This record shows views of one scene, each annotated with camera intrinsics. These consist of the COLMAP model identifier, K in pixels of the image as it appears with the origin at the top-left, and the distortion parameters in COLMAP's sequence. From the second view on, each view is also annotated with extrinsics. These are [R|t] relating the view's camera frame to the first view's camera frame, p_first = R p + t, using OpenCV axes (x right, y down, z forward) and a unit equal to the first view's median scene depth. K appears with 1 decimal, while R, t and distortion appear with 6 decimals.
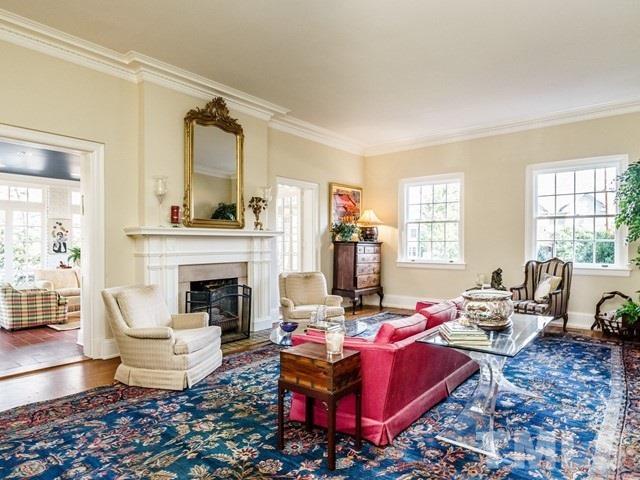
lens RADIAL K [[345.6, 0, 320.7], [0, 345.6, 242.8], [0, 0, 1]] dist [0.001899, 0.000332]
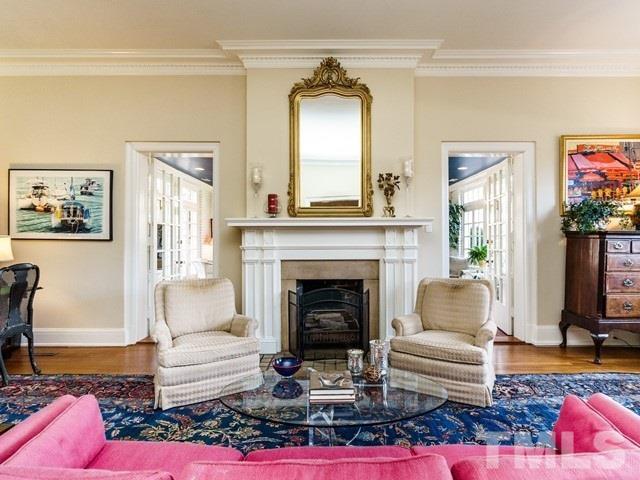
lens RADIAL K [[331.8, 0, 320.0], [0, 331.8, 240.0], [0, 0, 1]] dist [-0.000593, 0.000691]
pose [[0.673416, -0.001563, -0.739262, 0.266103], [0.003391, 0.999994, 0.000975, 0.011145], [0.739256, -0.003163, 0.673417, 0.438598]]
